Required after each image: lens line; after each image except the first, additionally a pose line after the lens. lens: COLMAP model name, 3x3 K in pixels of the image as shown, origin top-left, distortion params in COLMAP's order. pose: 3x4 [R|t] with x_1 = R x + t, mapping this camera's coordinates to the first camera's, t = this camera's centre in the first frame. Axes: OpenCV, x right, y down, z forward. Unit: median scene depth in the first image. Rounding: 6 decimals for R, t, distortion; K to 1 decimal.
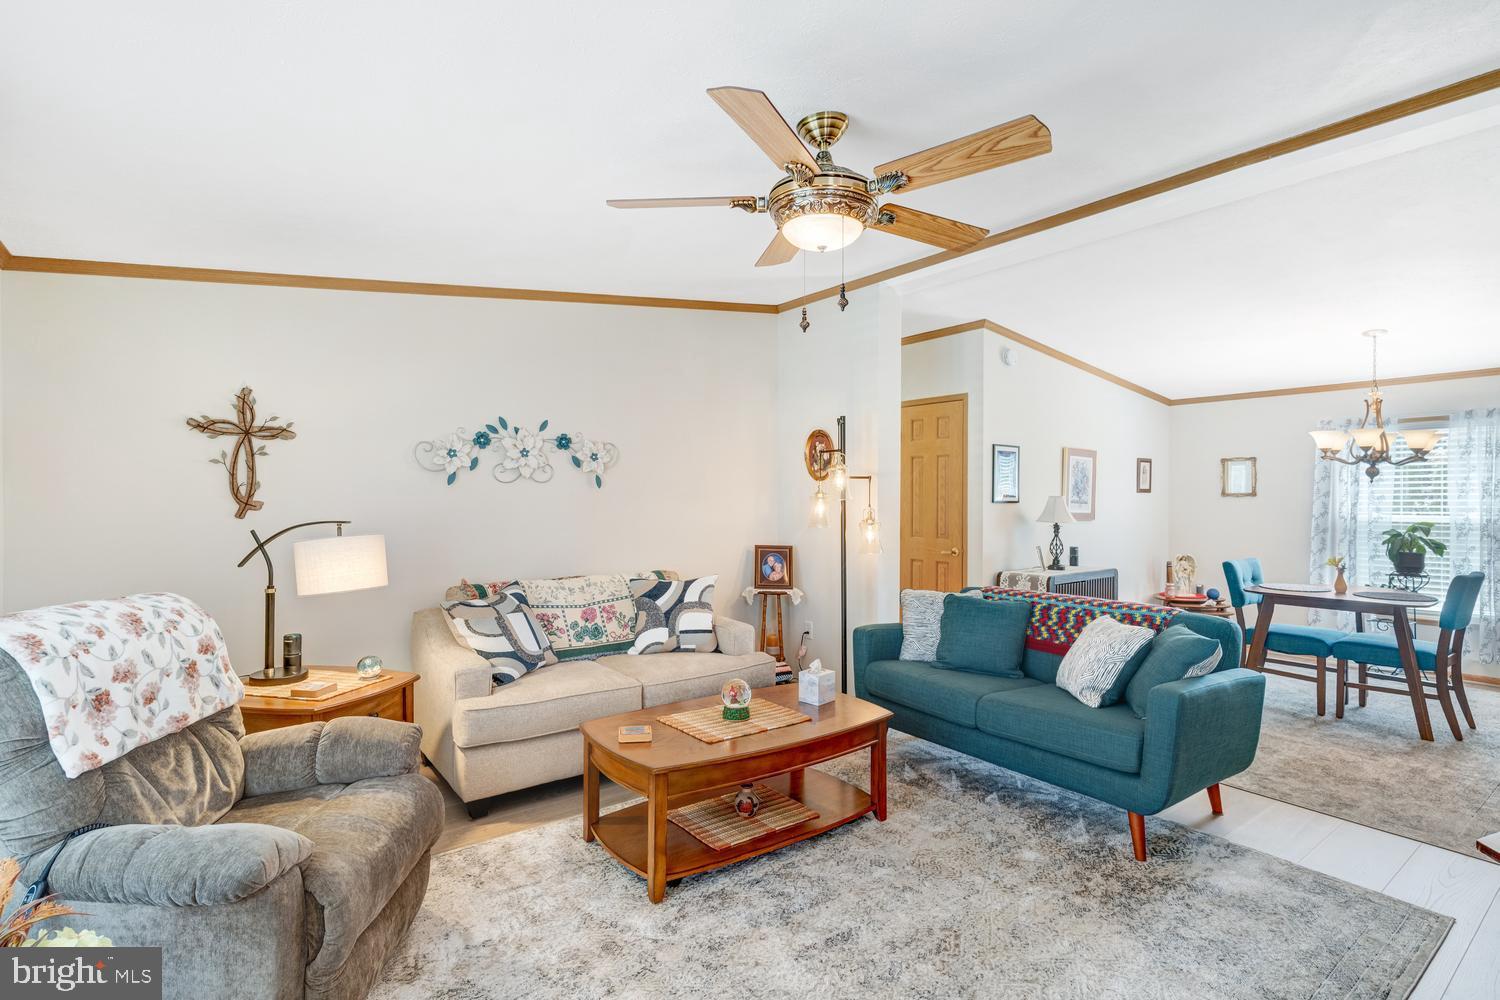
lens RADIAL K [[718.7, 0, 750.0], [0, 718.7, 500.0], [0, 0, 1]] dist [0.003025, 0.001045]
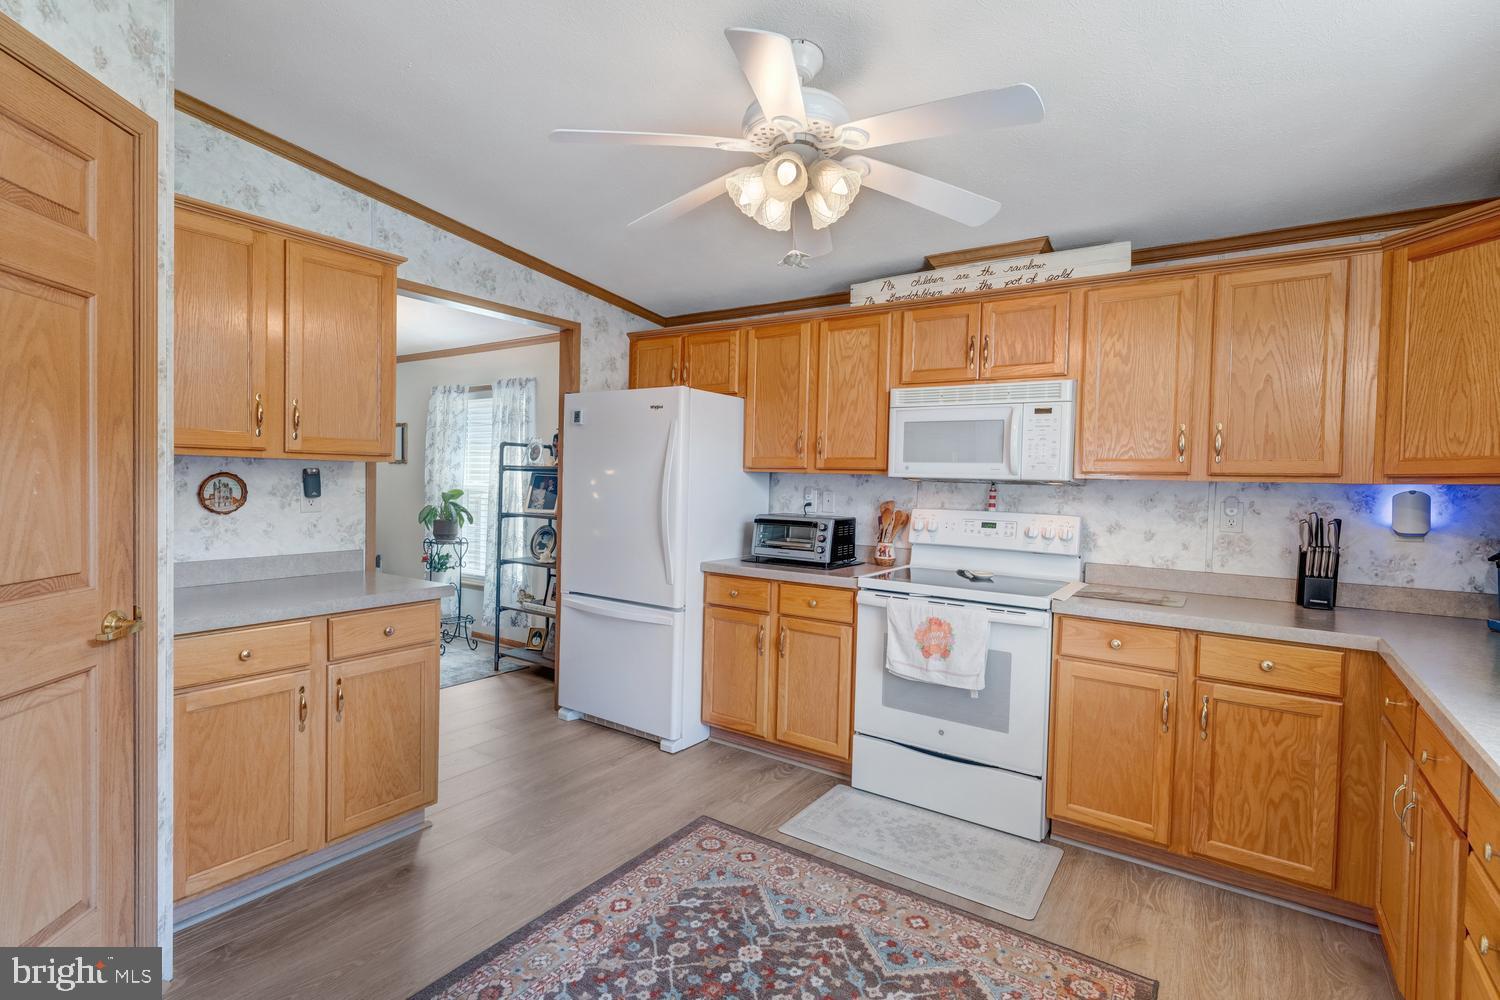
lens RADIAL K [[706.3, 0, 750.0], [0, 706.3, 500.0], [0, 0, 1]] dist [0.000327, 0.000432]
pose [[0.948958, 0.010149, 0.315238, 1.336557], [-0.020671, 0.999335, 0.030051, 0.010127], [-0.314723, -0.035034, 0.948537, -0.083674]]
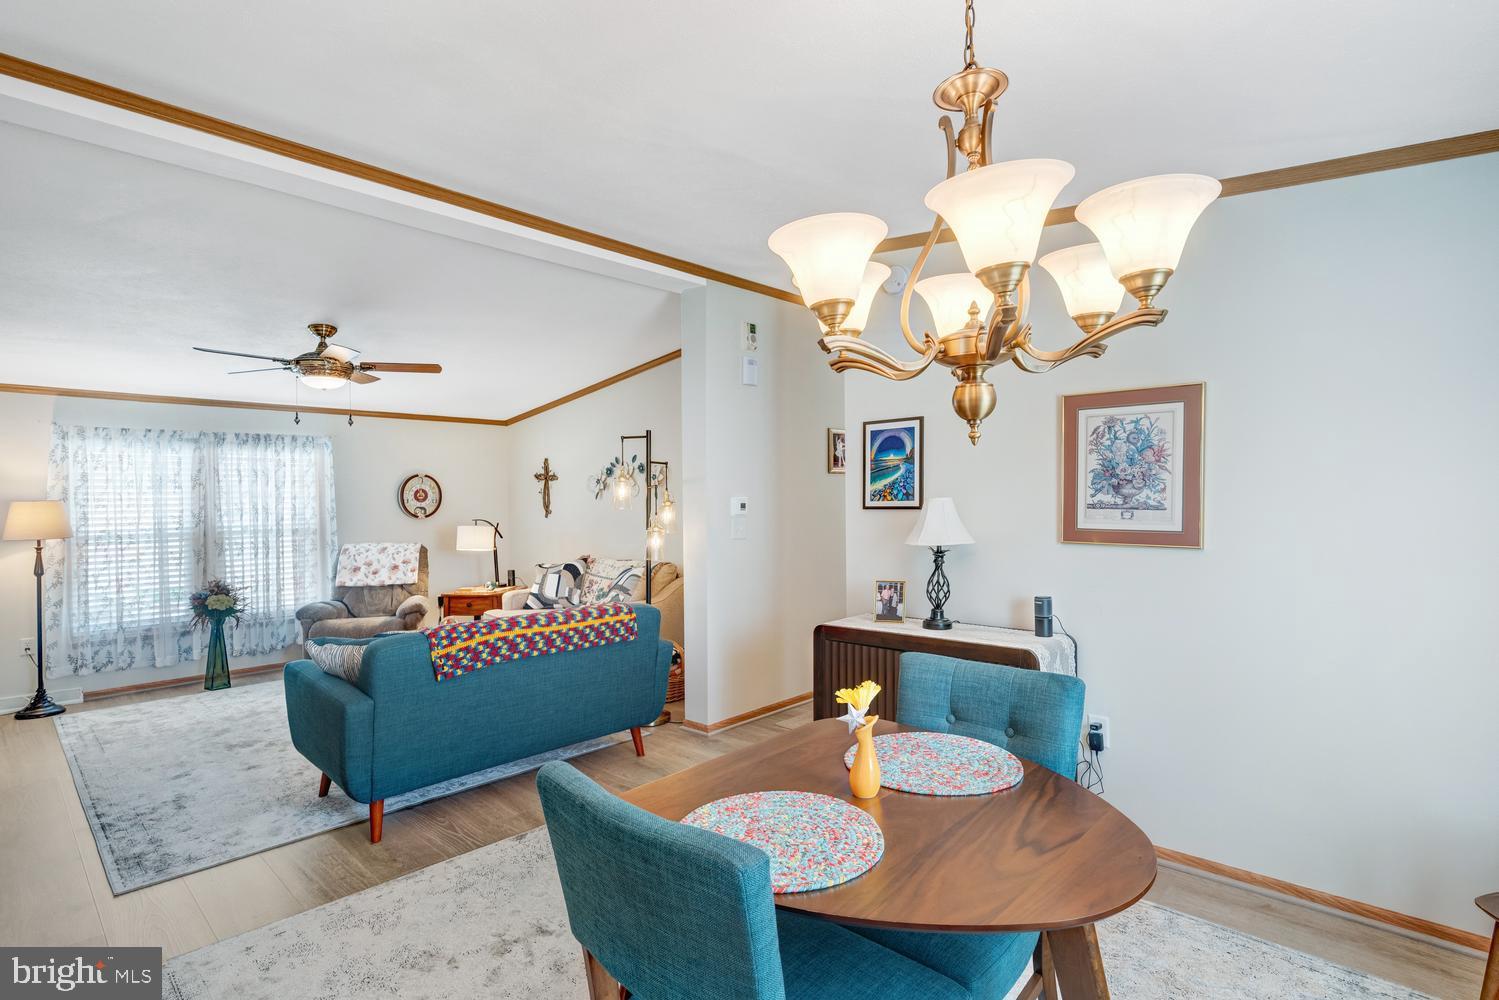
lens RADIAL K [[723.6, 0, 749.5], [0, 723.6, 500.0], [0, 0, 1]] dist [0.014909, -0.000733]
pose [[0.165959, -0.009670, -0.986085, 1.285805], [0.015375, 0.999856, -0.007217, -0.002262], [0.986013, -0.013964, 0.166083, 1.016452]]
